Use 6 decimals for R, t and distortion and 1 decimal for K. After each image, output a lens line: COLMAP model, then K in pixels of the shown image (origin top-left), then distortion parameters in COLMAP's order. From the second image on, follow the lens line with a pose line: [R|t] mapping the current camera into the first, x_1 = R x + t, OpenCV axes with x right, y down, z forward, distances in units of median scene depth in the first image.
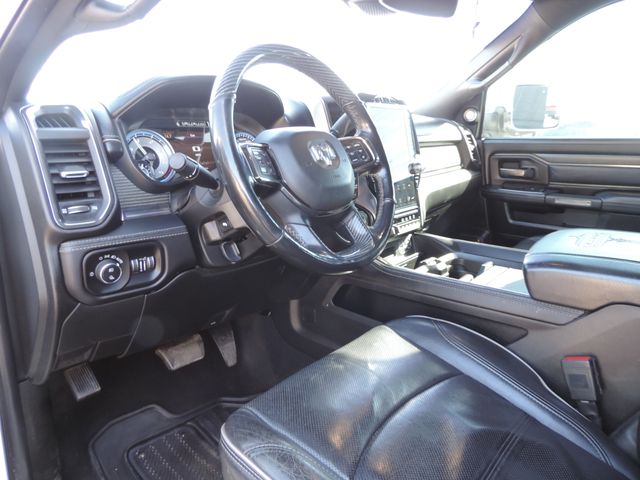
lens RADIAL K [[445.6, 0, 319.1], [0, 445.6, 231.9], [0, 0, 1]] dist [-0.036702, 0.000590]
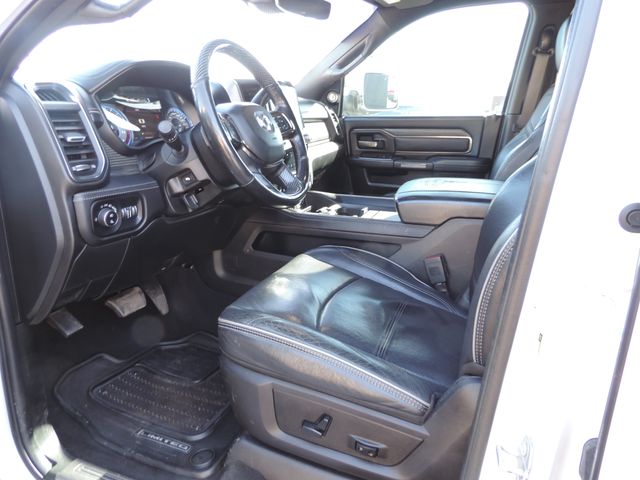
lens RADIAL K [[447.8, 0, 320.0], [0, 447.8, 240.0], [0, 0, 1]] dist [-0.074361, 0.003070]
pose [[0.939621, -0.084029, 0.331741, -0.273766], [0.065978, 0.995680, 0.065328, 0.092725], [-0.335797, -0.039496, 0.941106, -0.309776]]
